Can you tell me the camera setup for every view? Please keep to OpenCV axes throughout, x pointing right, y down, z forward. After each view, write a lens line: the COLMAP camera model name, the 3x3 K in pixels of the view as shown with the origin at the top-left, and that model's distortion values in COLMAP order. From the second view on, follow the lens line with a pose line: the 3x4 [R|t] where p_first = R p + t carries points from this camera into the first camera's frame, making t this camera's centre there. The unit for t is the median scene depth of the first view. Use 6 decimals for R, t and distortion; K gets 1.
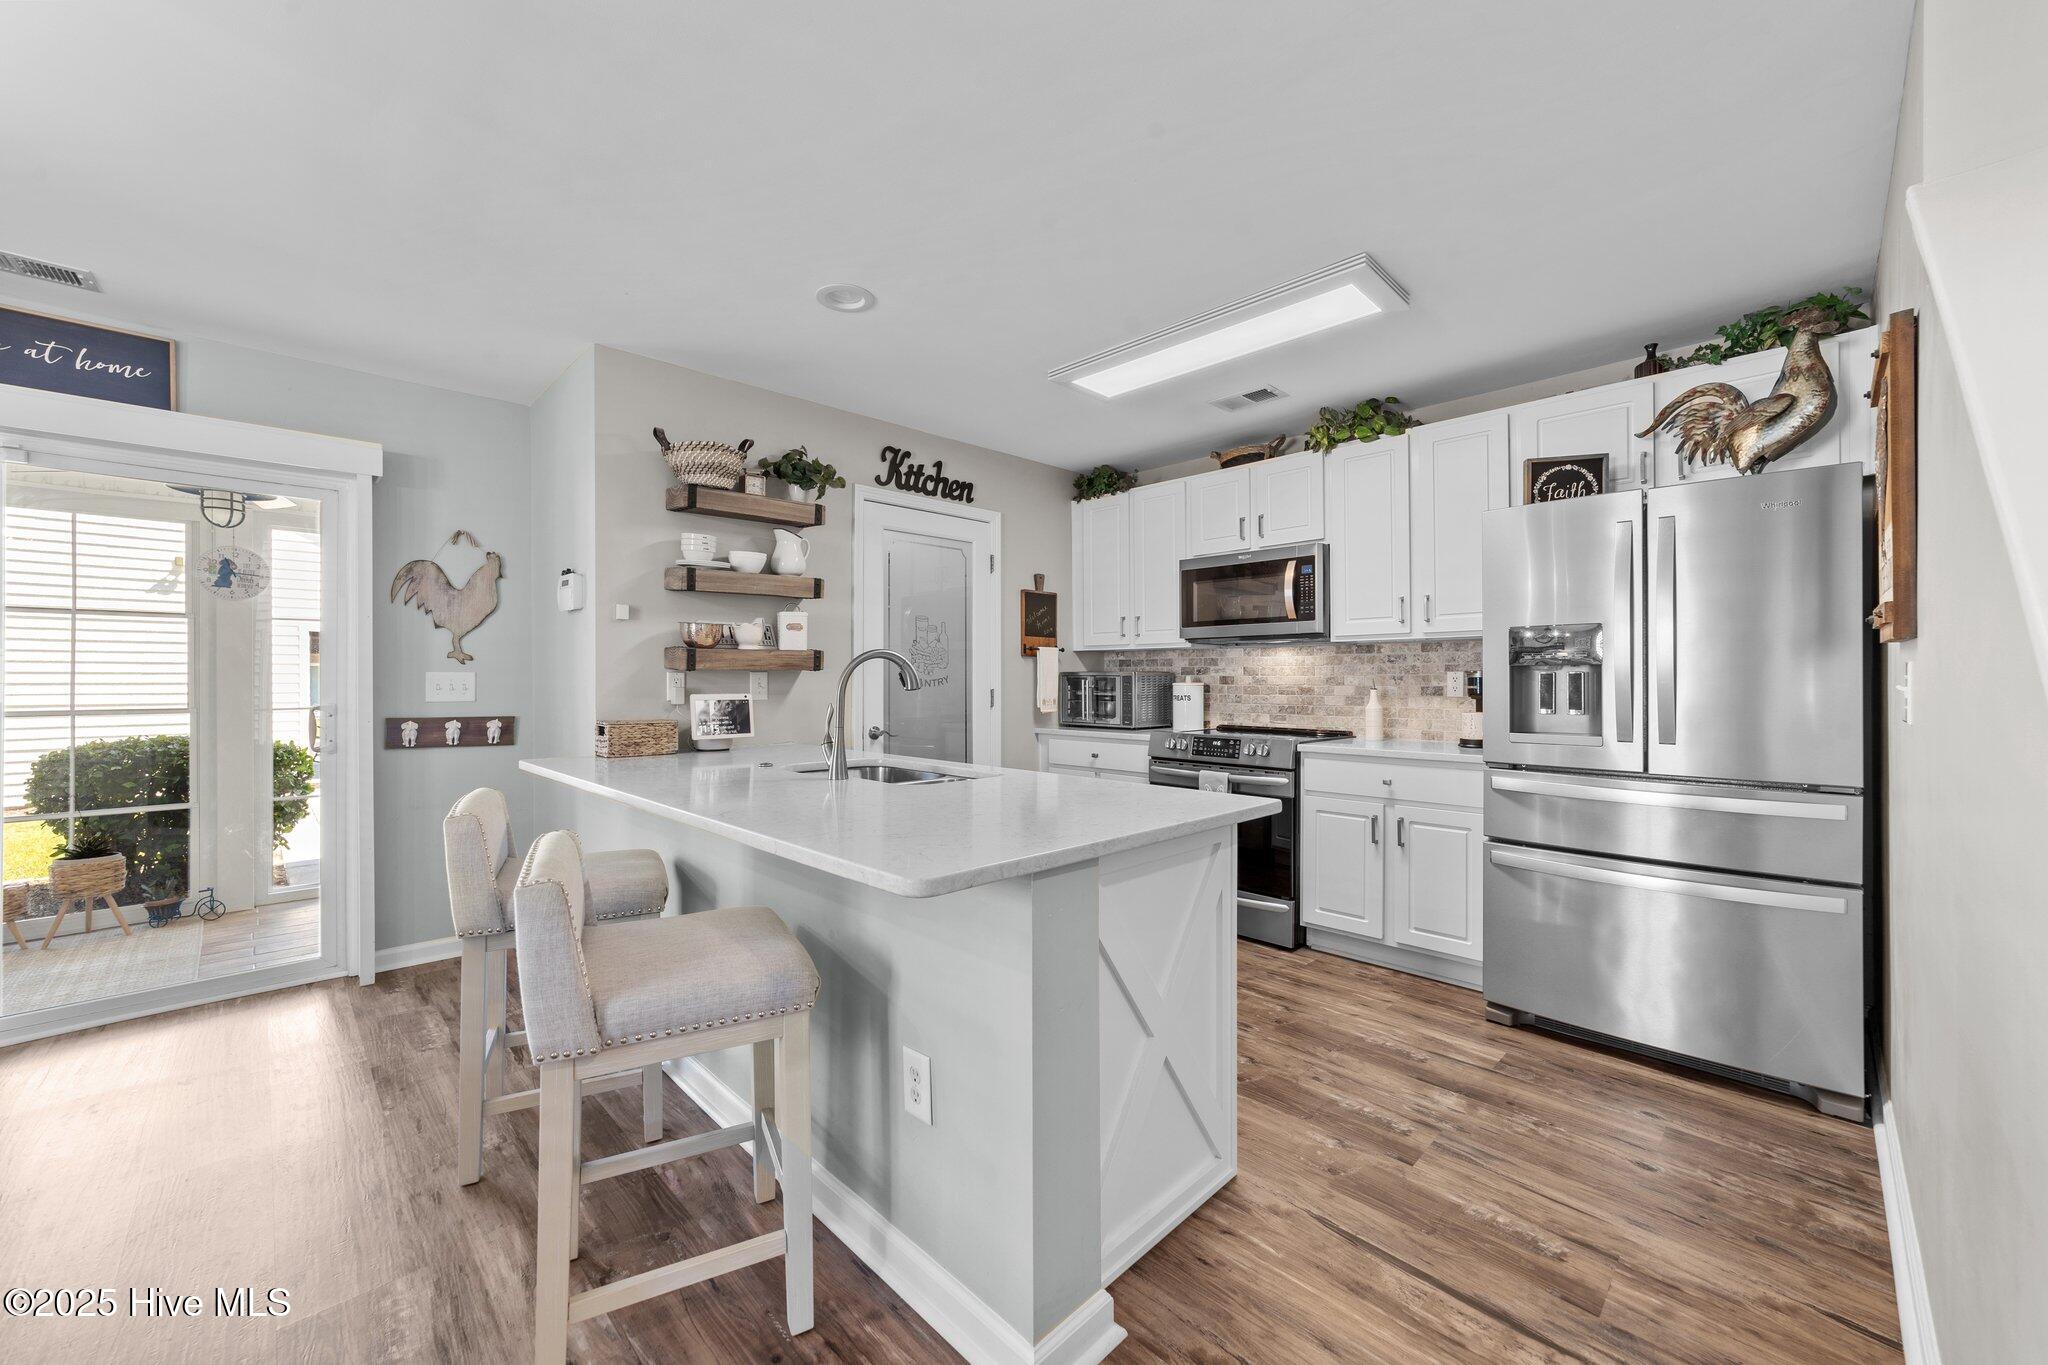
lens RADIAL K [[790.4, 0, 1033.9], [0, 790.4, 677.9], [0, 0, 1]] dist [-0.008697, 0.005246]
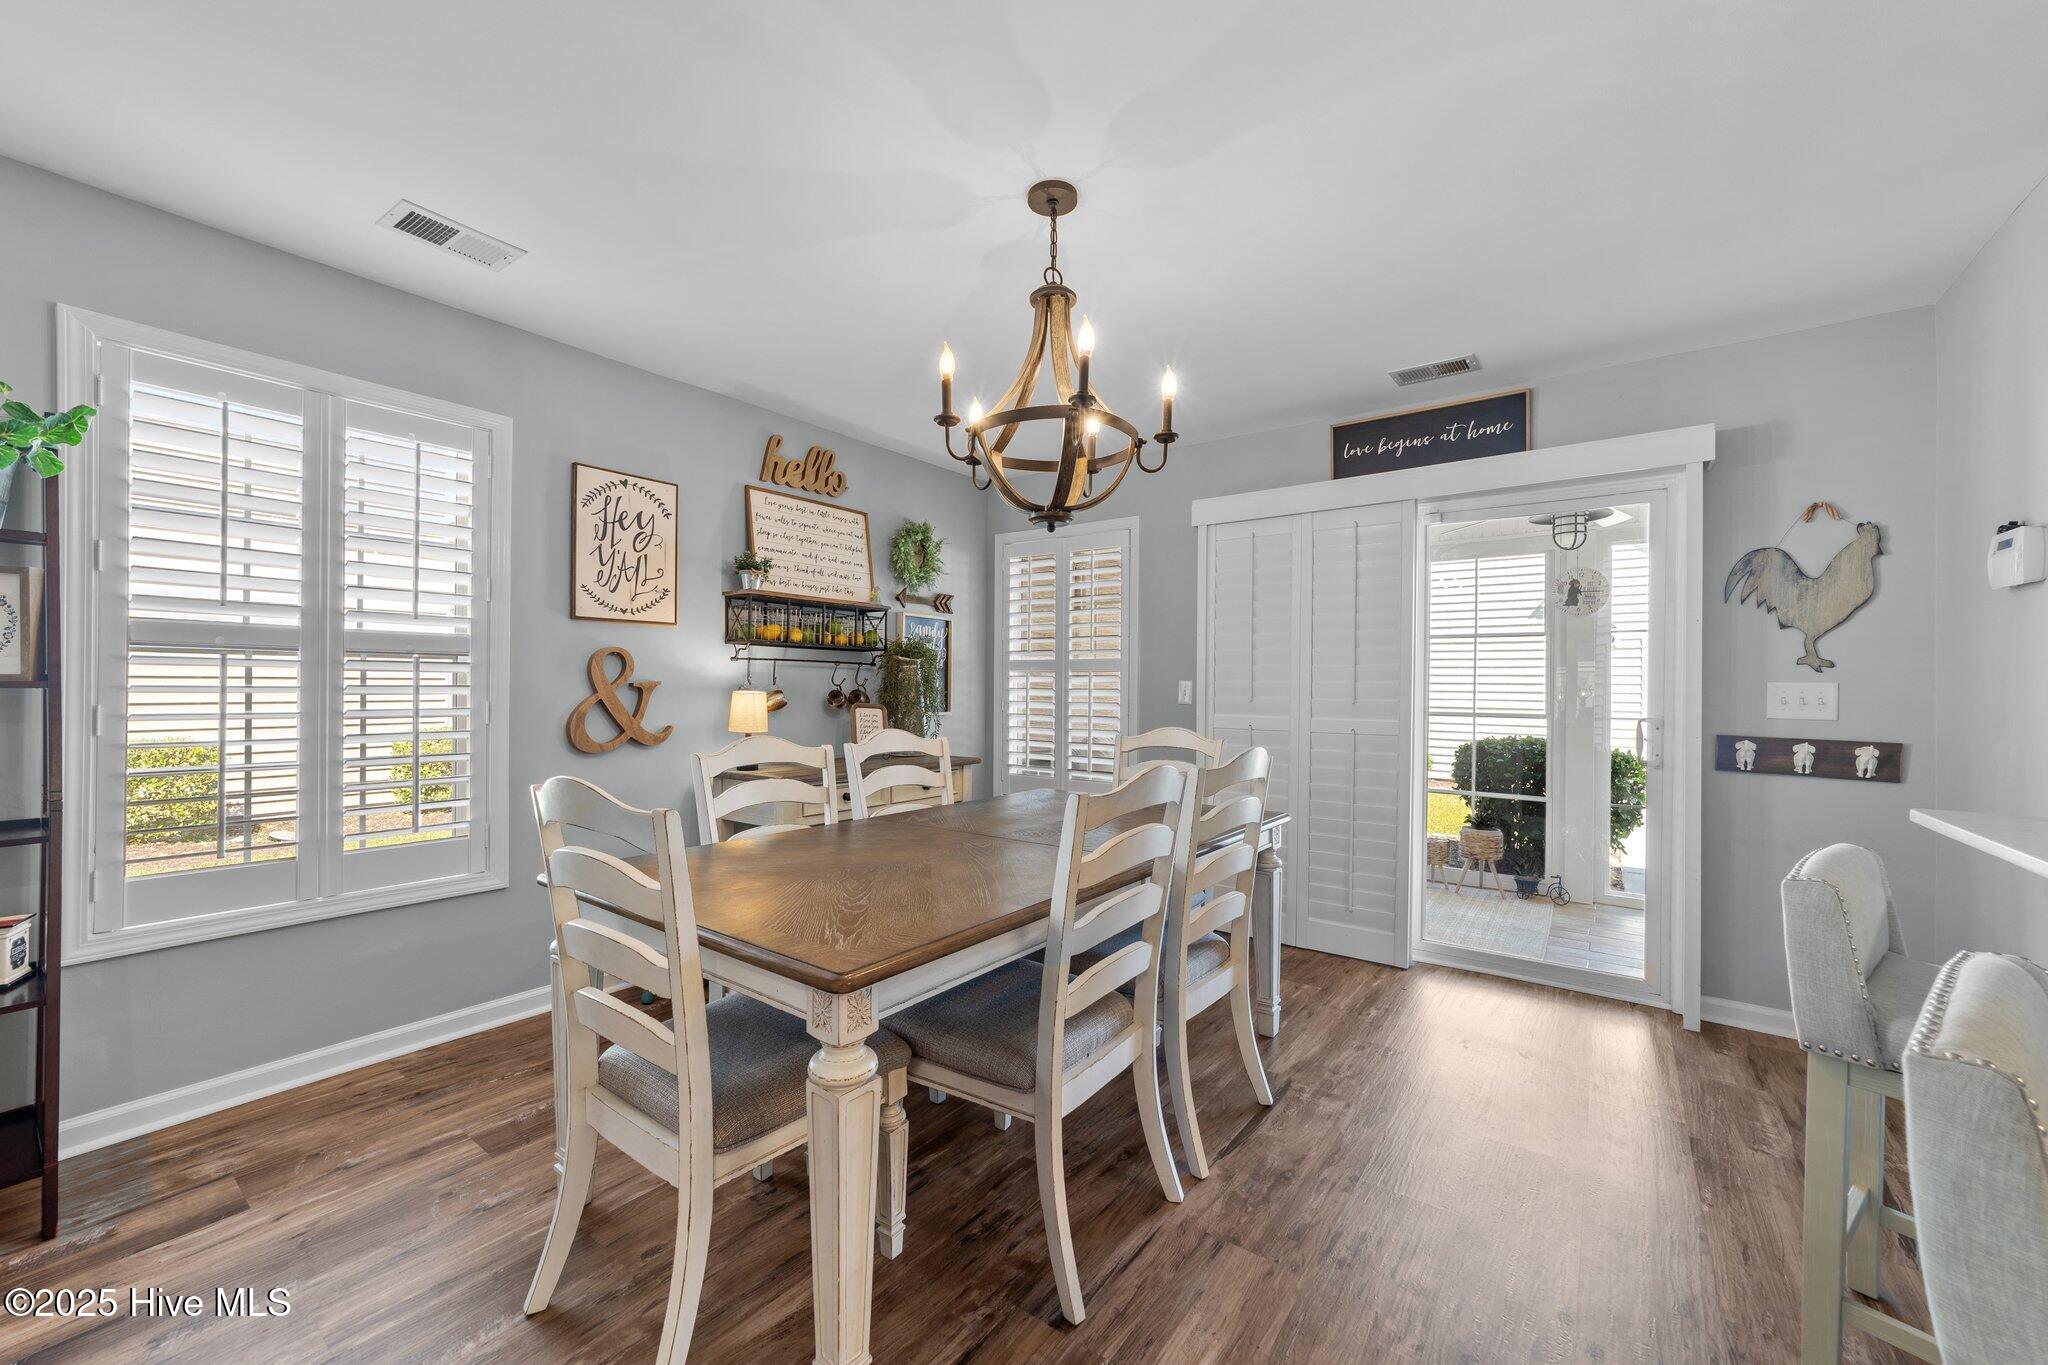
lens RADIAL K [[790.4, 0, 1024.6], [0, 790.4, 686.8], [0, 0, 1]] dist [-0.008697, 0.005246]
pose [[0.150023, 0.004837, -0.988671, -0.073212], [-0.008937, 0.999954, 0.003536, 0.001217], [0.988642, 0.008305, 0.150060, 0.108115]]
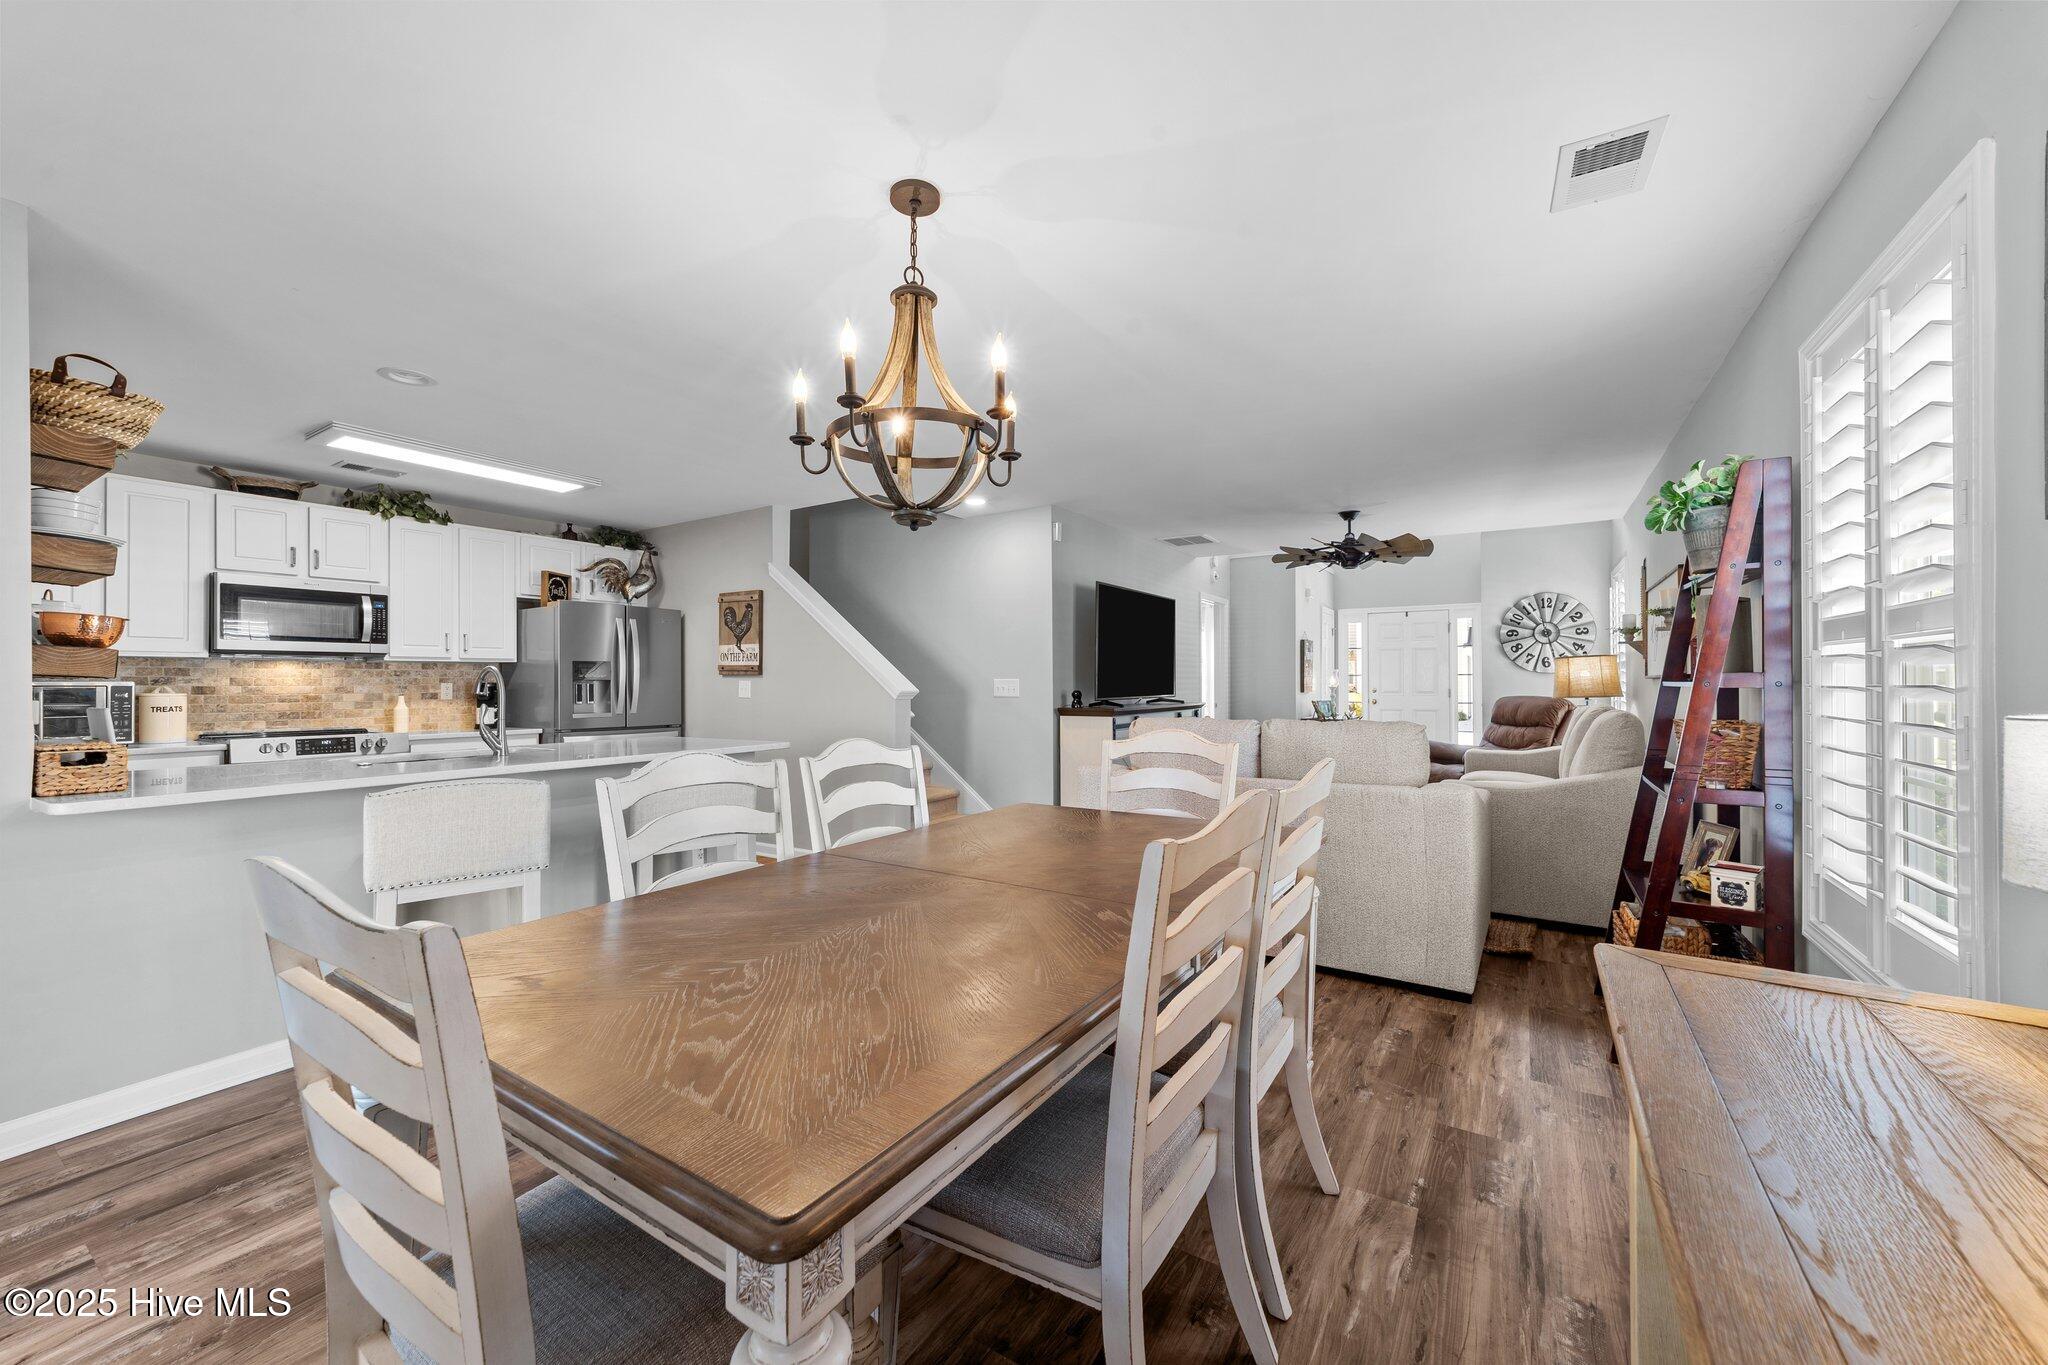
lens RADIAL K [[790.4, 0, 1024.1], [0, 790.4, 682.4], [0, 0, 1]] dist [-0.008697, 0.005246]
pose [[-0.219600, 0.005000, 0.975577, -1.275543], [0.004752, 0.999980, -0.004055, 0.002333], [-0.975578, 0.003746, -0.219620, 0.260485]]
